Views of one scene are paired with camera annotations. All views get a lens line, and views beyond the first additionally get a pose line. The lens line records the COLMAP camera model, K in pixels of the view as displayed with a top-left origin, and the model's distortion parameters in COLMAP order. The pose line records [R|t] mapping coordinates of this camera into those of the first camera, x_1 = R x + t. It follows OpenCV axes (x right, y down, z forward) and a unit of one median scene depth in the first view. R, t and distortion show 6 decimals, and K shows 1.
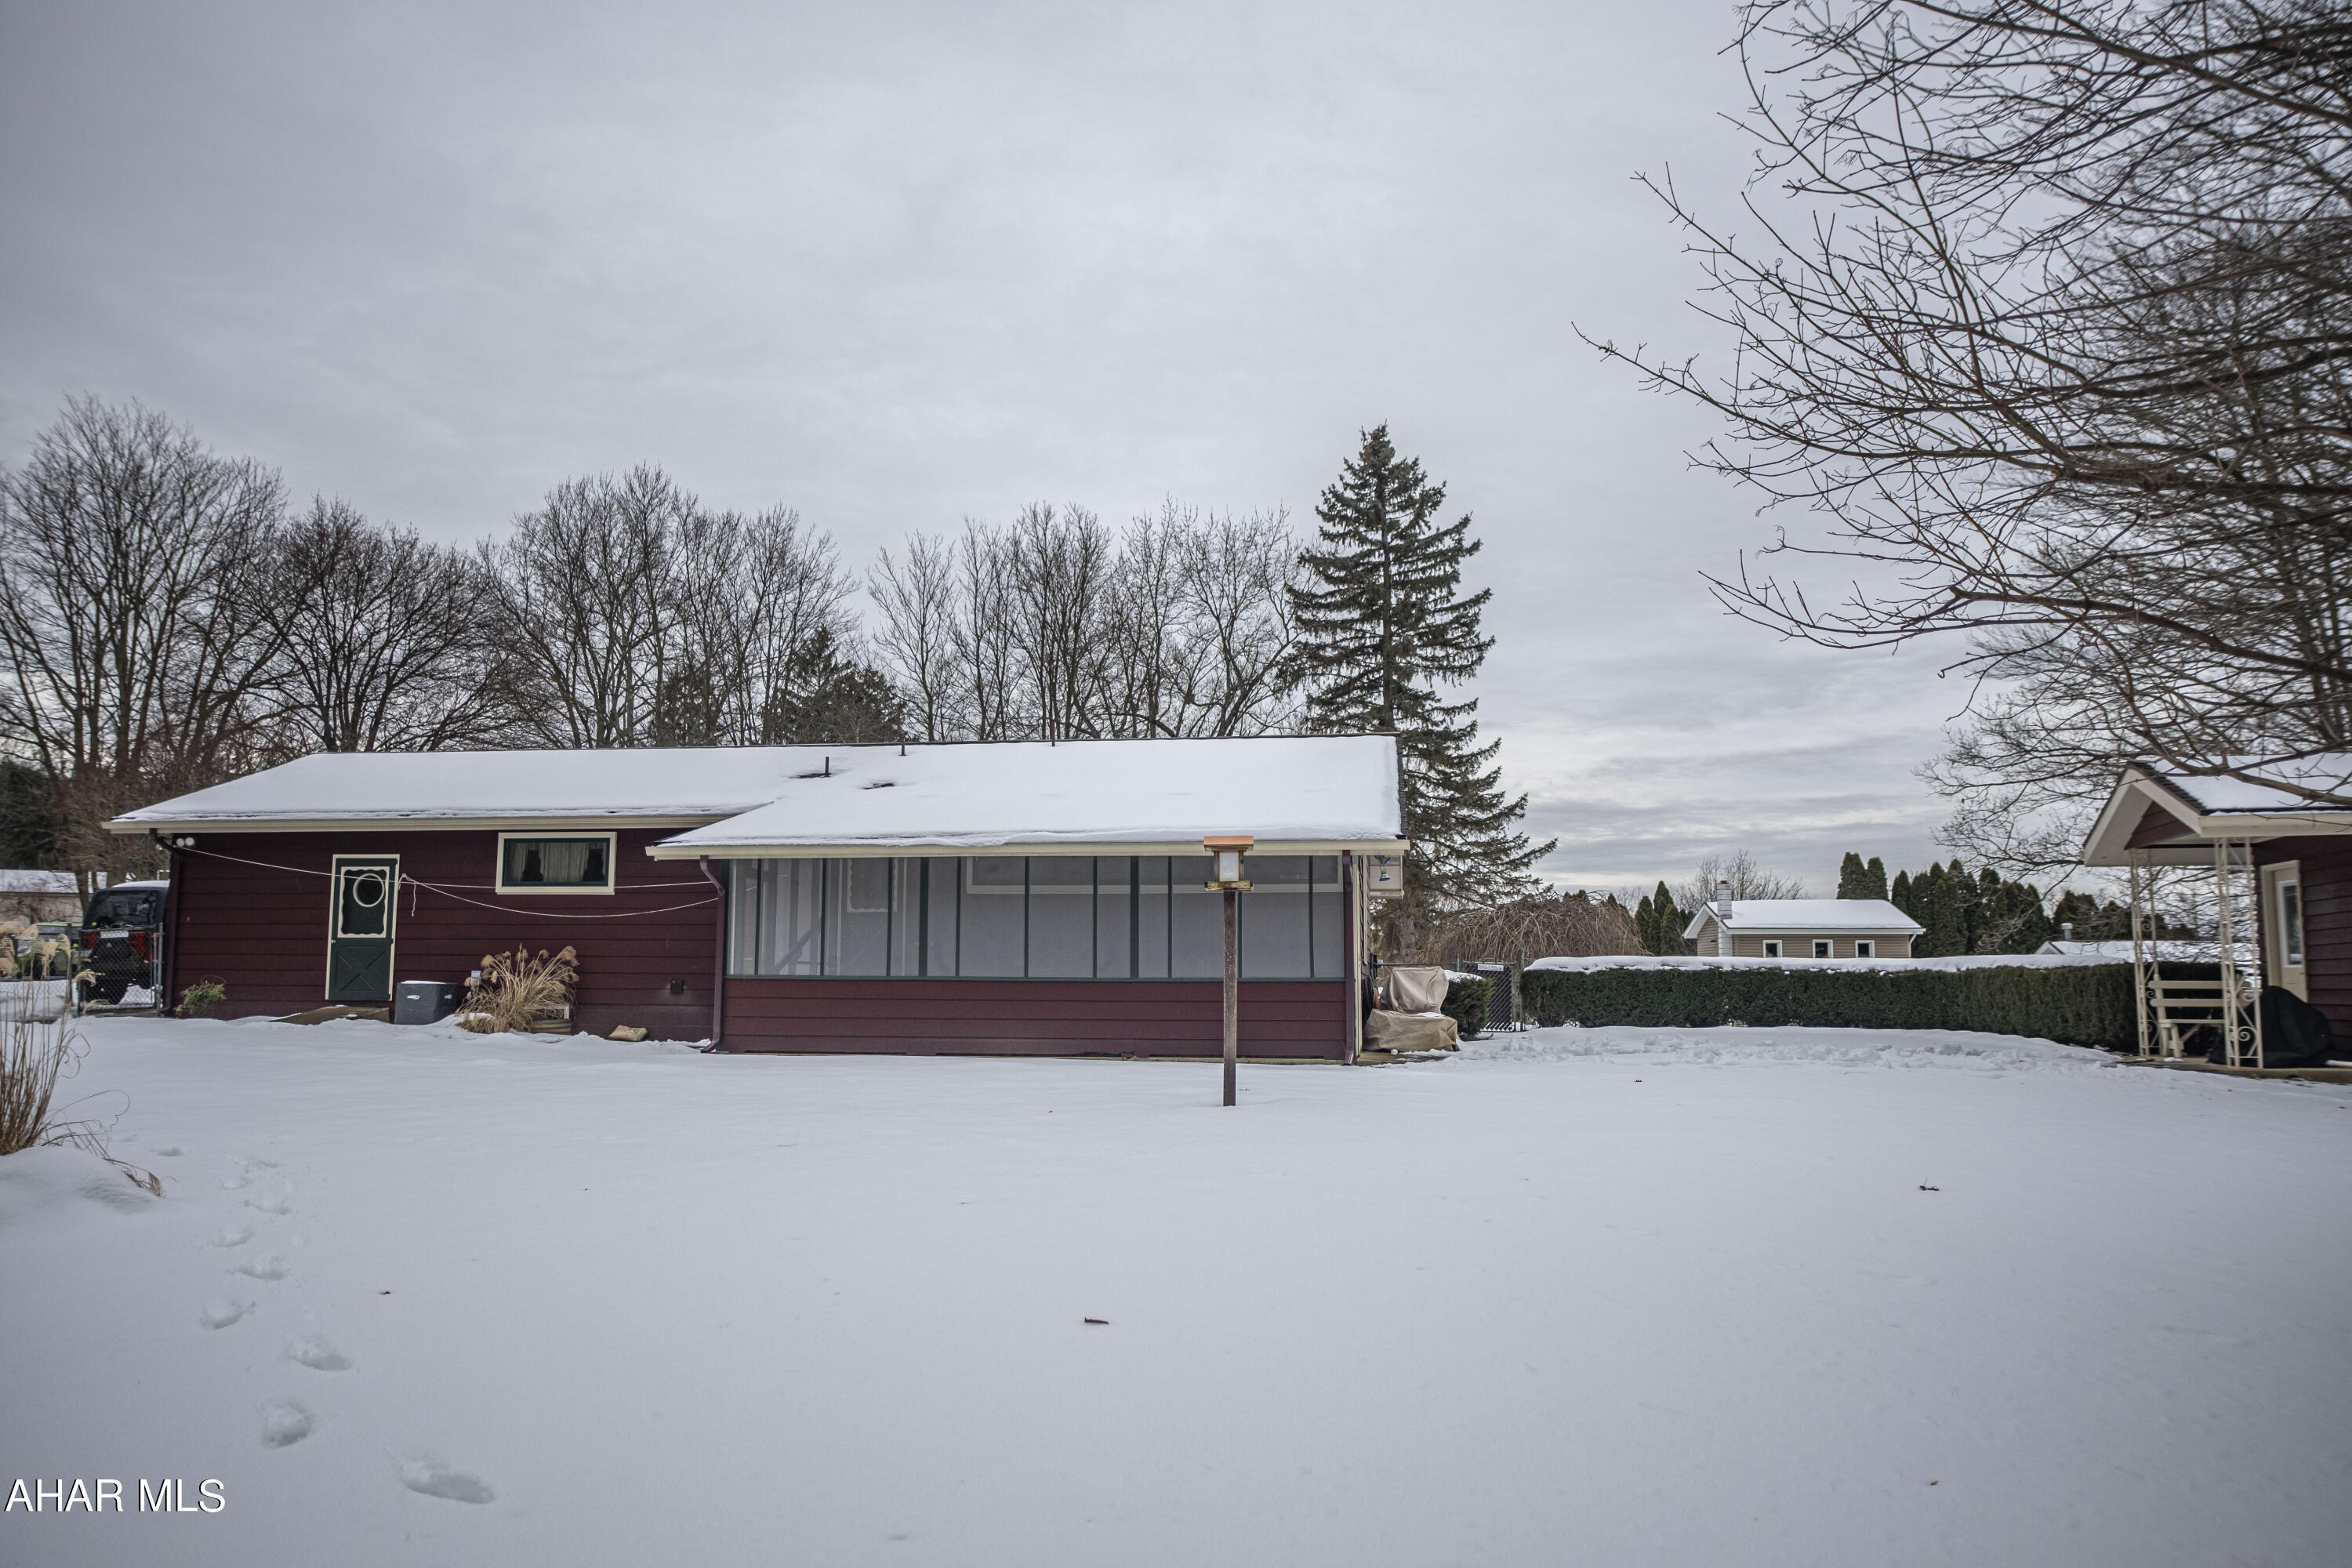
lens RADIAL K [[1757.9, 0, 1176.0], [0, 1757.9, 784.0], [0, 0, 1]] dist [-0.072980, 0.056424]
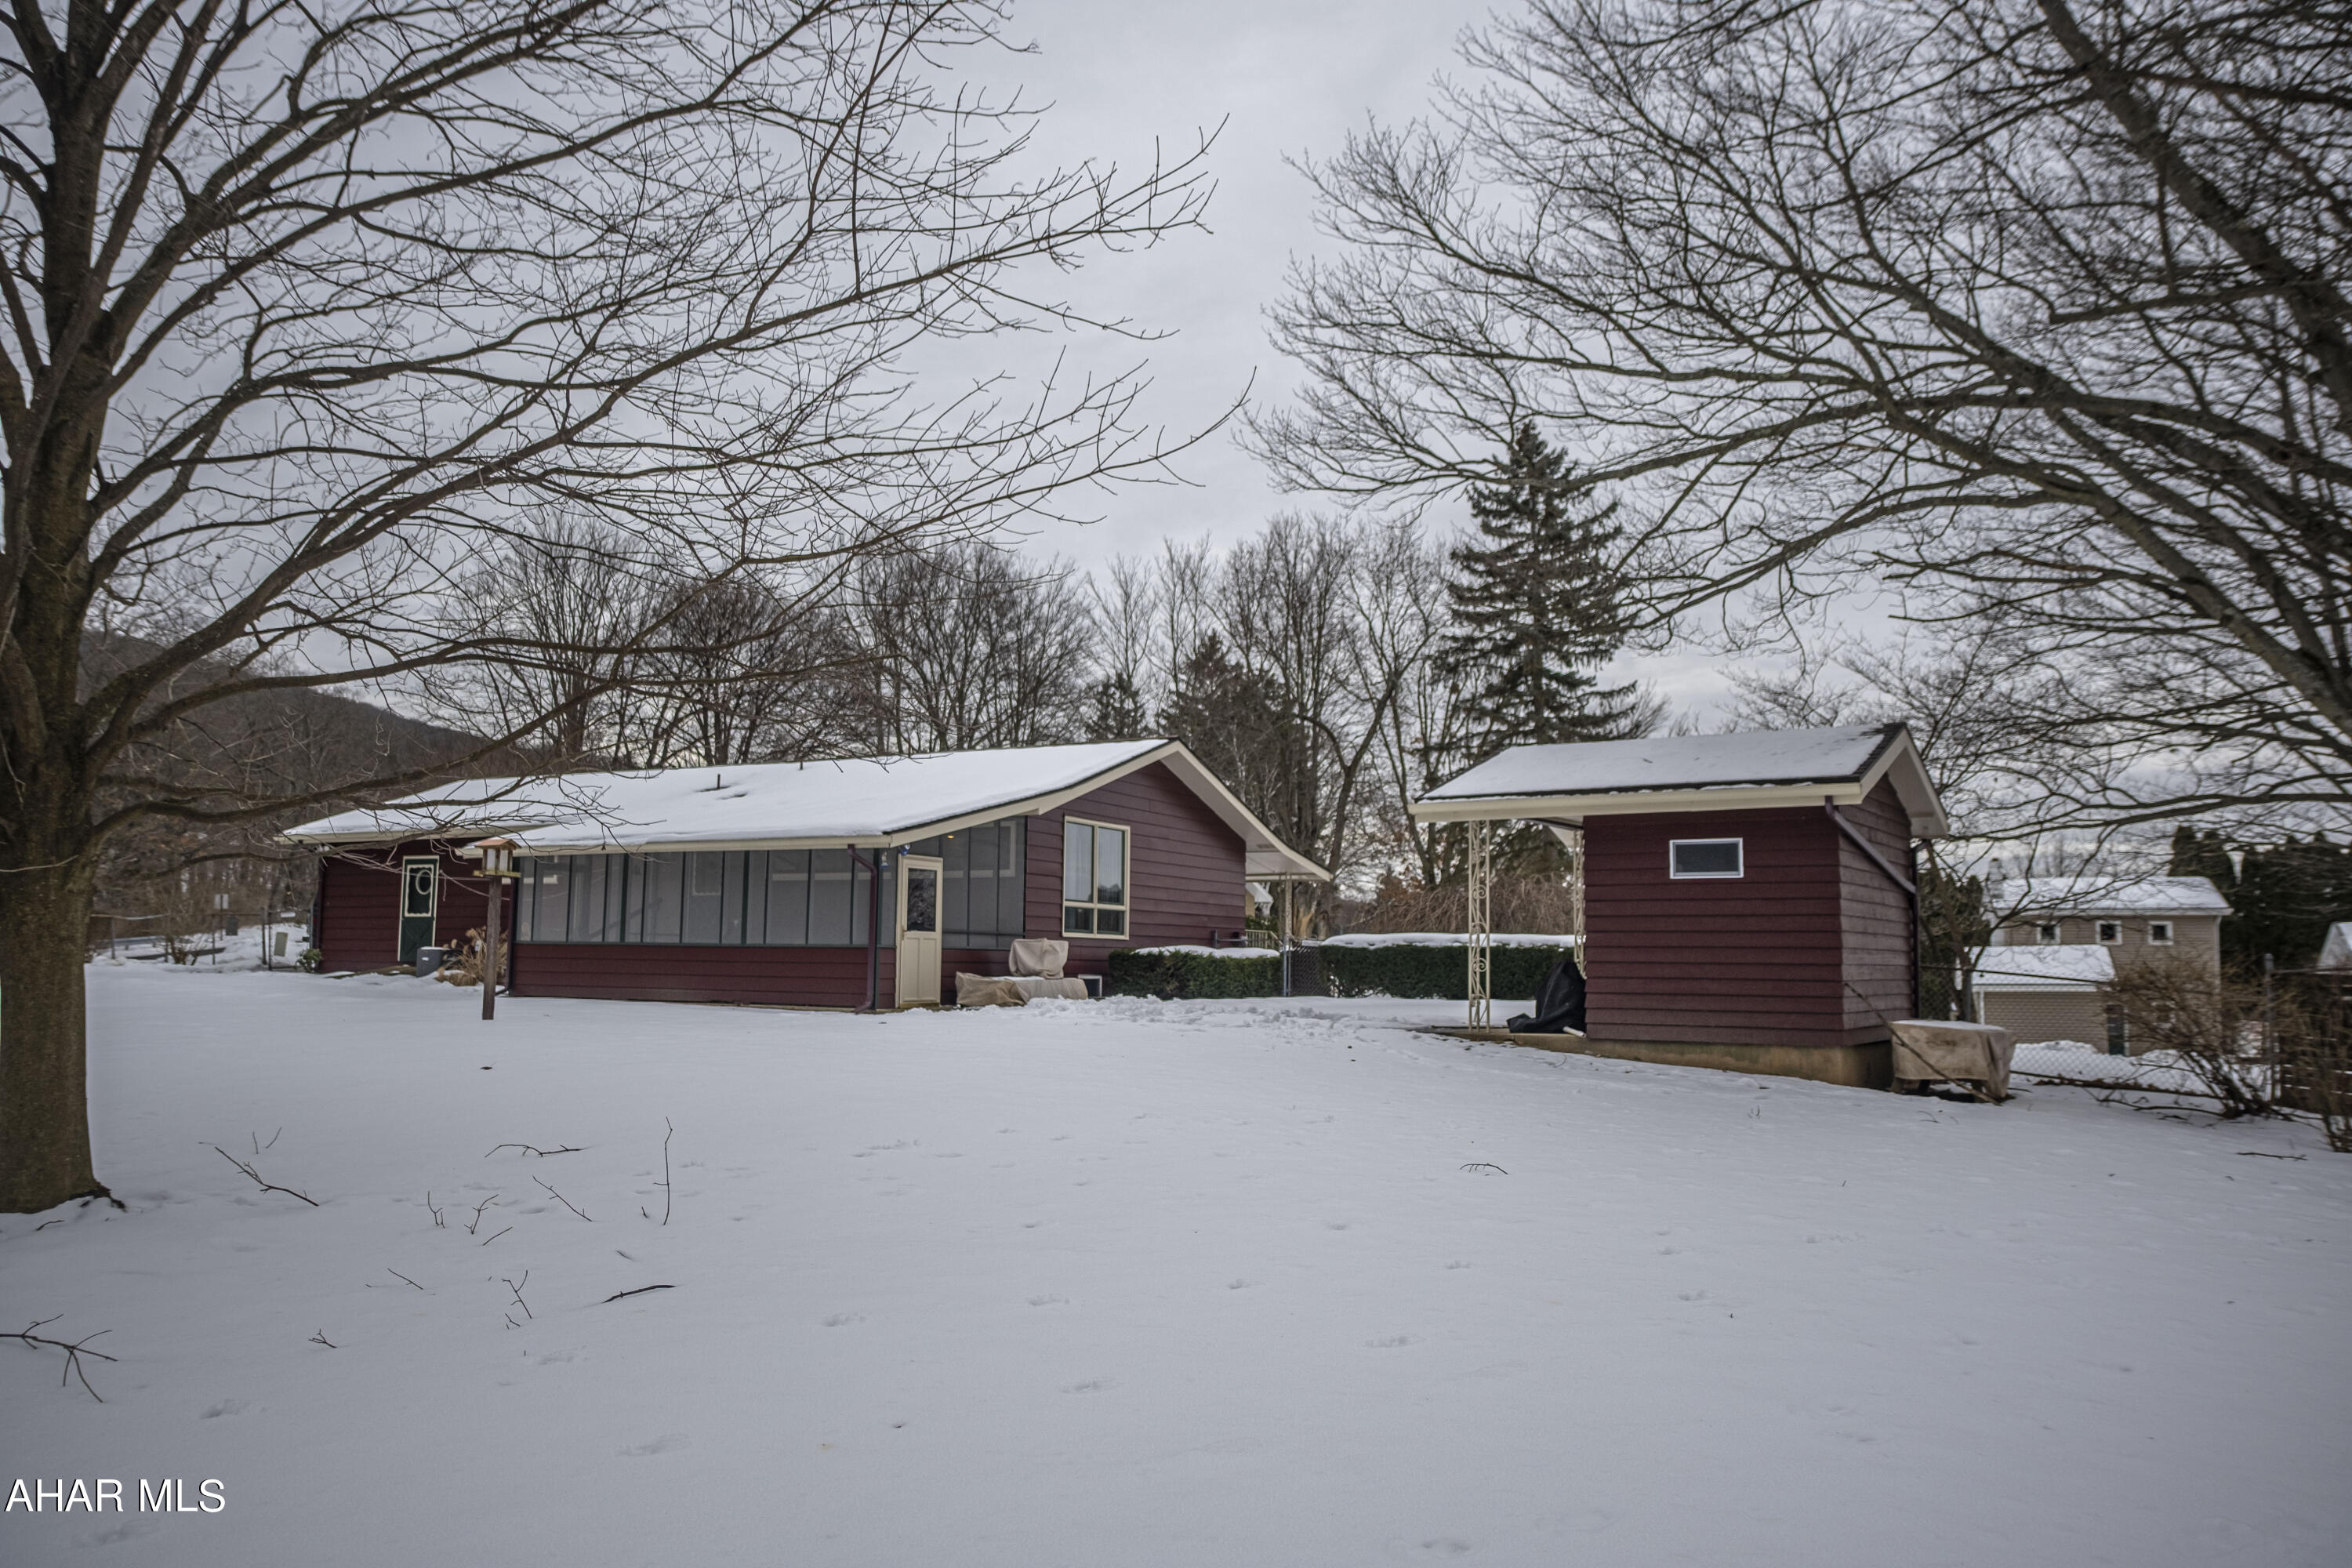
lens RADIAL K [[1787.5, 0, 1212.3], [0, 1787.5, 786.1], [0, 0, 1]] dist [-0.077146, 0.064122]
pose [[0.935485, -0.027813, -0.352271, 0.367844], [0.031146, 0.999508, 0.003796, -0.000107], [0.351992, -0.014523, 0.935890, -0.048653]]
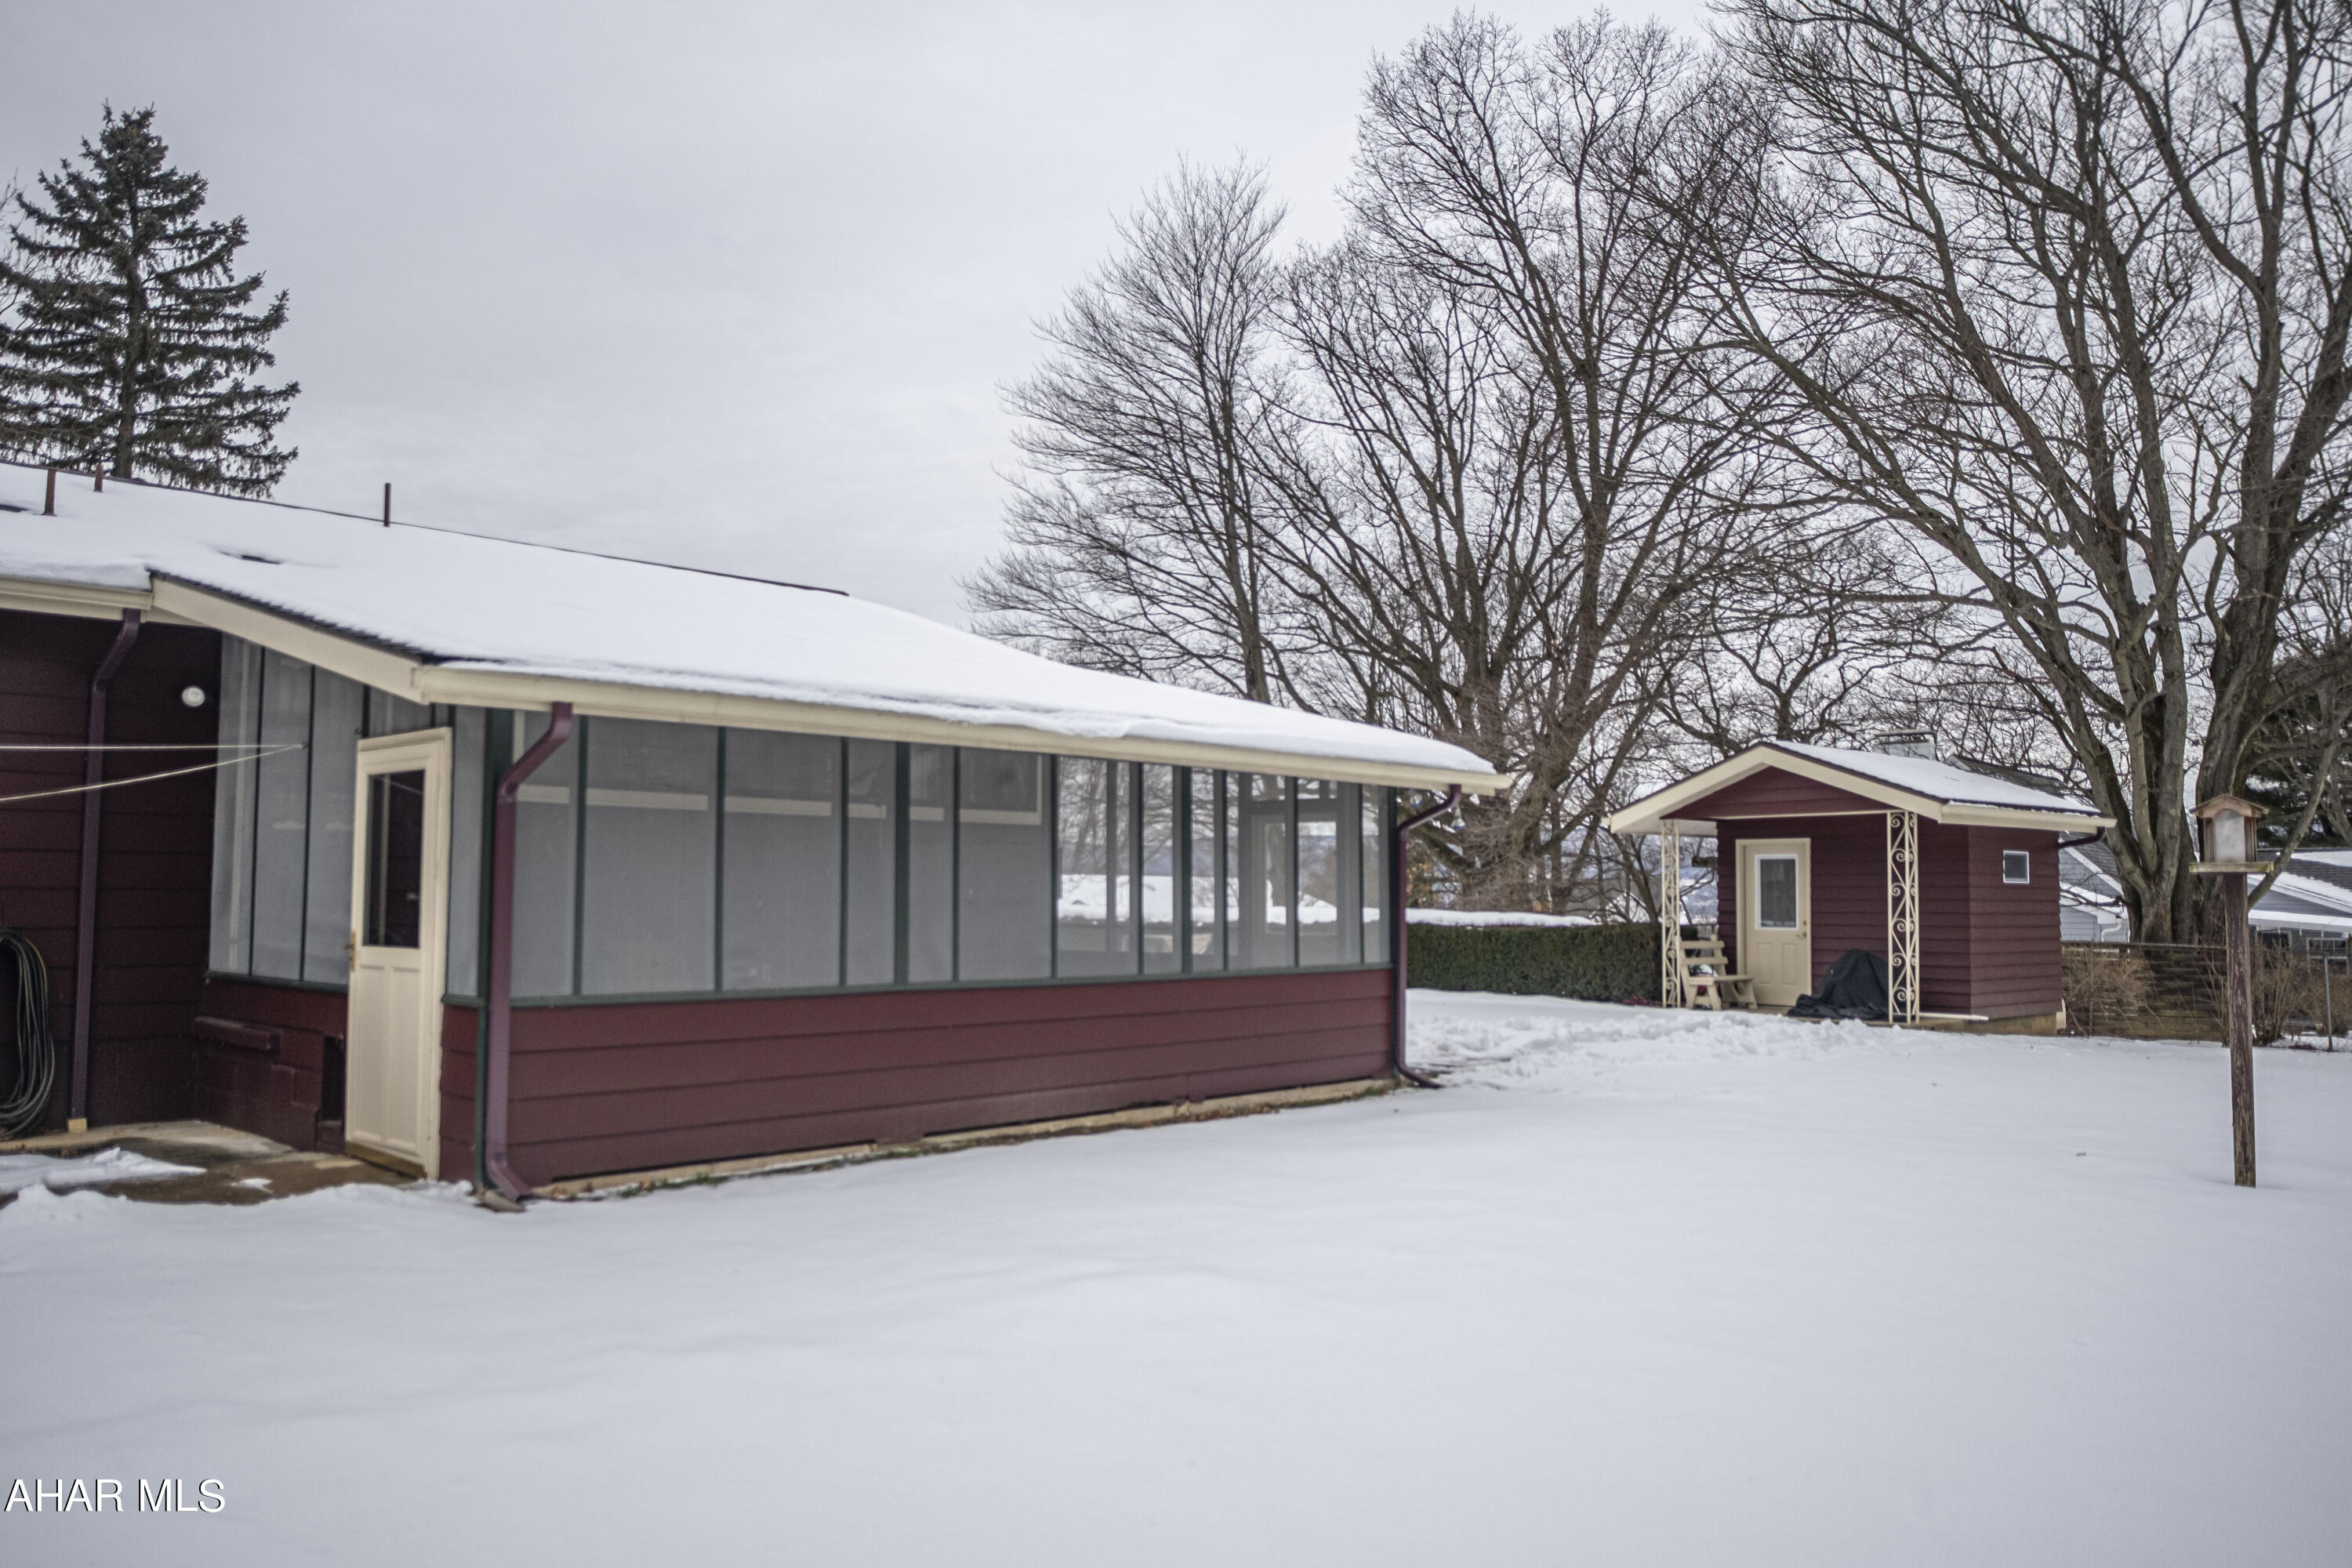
lens RADIAL K [[1787.5, 0, 1212.3], [0, 1787.5, 786.1], [0, 0, 1]] dist [-0.077146, 0.064122]
pose [[0.572759, 0.048657, 0.818279, -0.229869], [-0.094724, 0.995478, 0.007109, 0.019191], [-0.814232, -0.081583, 0.574778, 0.291930]]
